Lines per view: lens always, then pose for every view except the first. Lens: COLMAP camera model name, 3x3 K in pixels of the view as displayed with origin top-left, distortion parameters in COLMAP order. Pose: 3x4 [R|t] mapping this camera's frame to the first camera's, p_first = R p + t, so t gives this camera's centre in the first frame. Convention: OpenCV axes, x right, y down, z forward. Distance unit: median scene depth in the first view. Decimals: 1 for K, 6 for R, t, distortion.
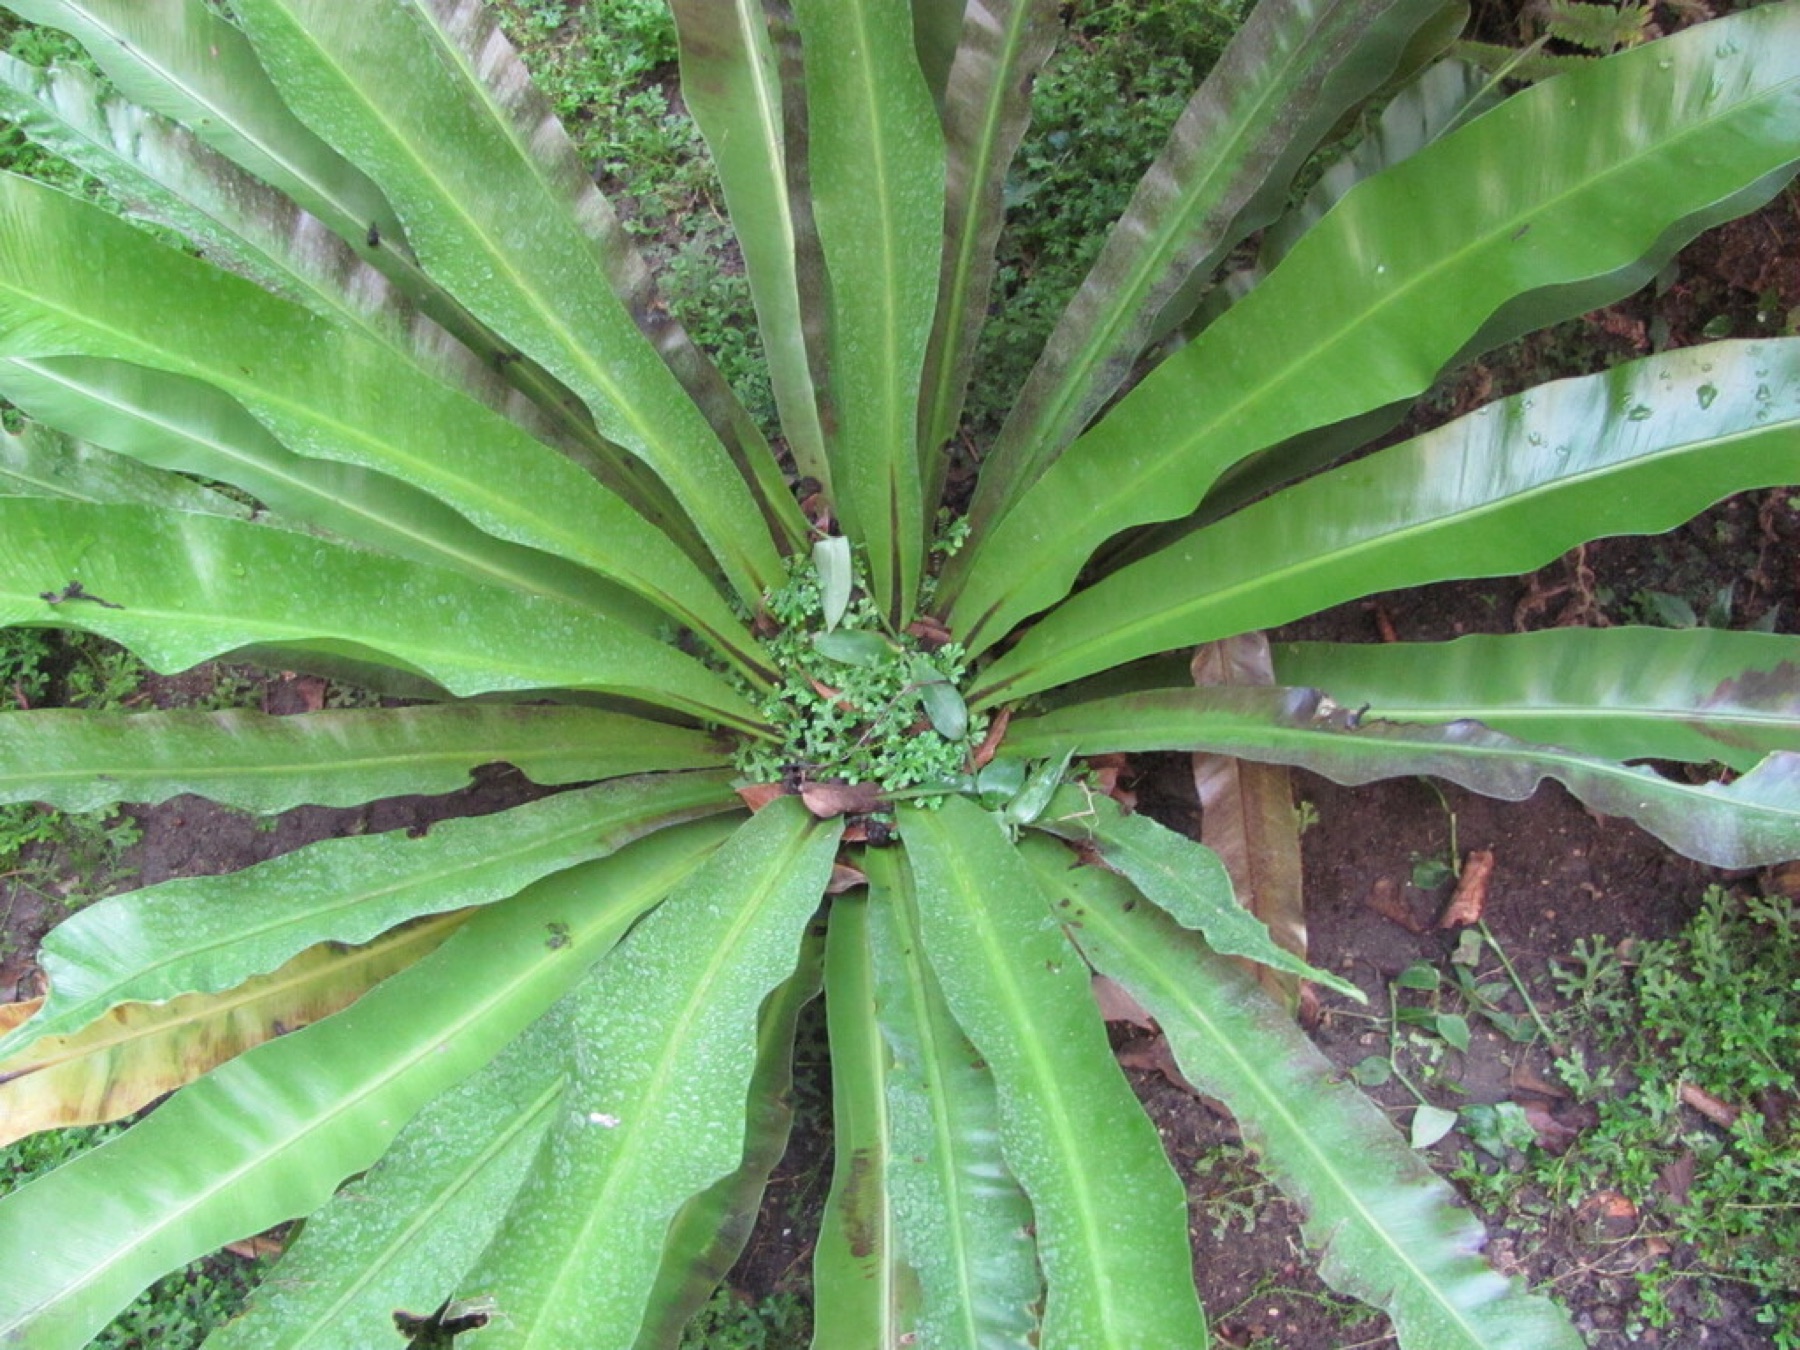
lens RADIAL K [[1917.0, 0, 900.0], [0, 1917.0, 675.0], [0, 0, 1]] dist [-0.225460, 0.278130]
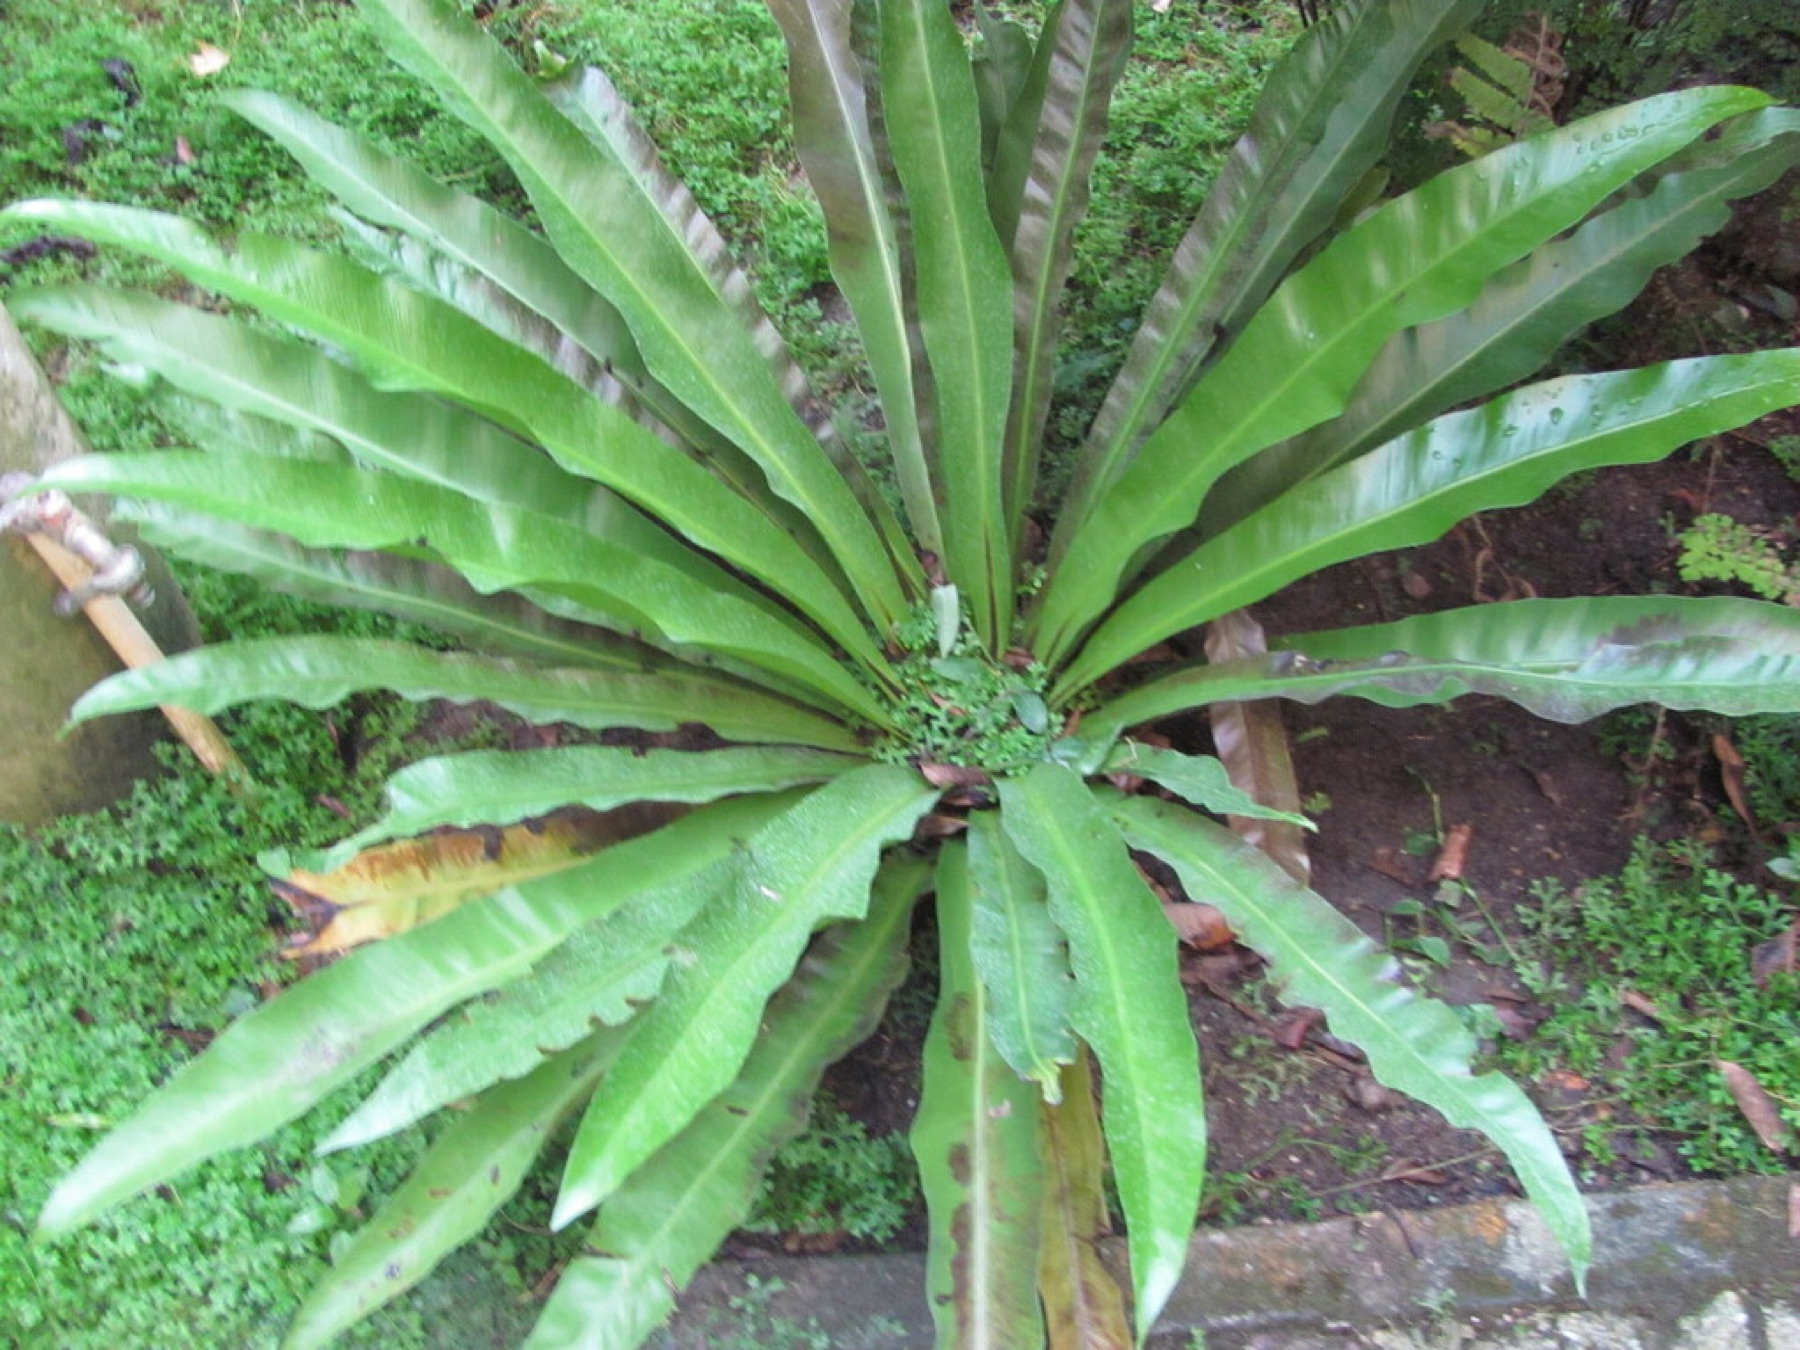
lens RADIAL K [[1917.0, 0, 900.0], [0, 1917.0, 675.0], [0, 0, 1]] dist [-0.225460, 0.278130]
pose [[0.996061, -0.022109, -0.085867, 0.048386], [0.007098, 0.985188, -0.171333, 0.223410], [0.088383, 0.170049, 0.981464, -0.312107]]
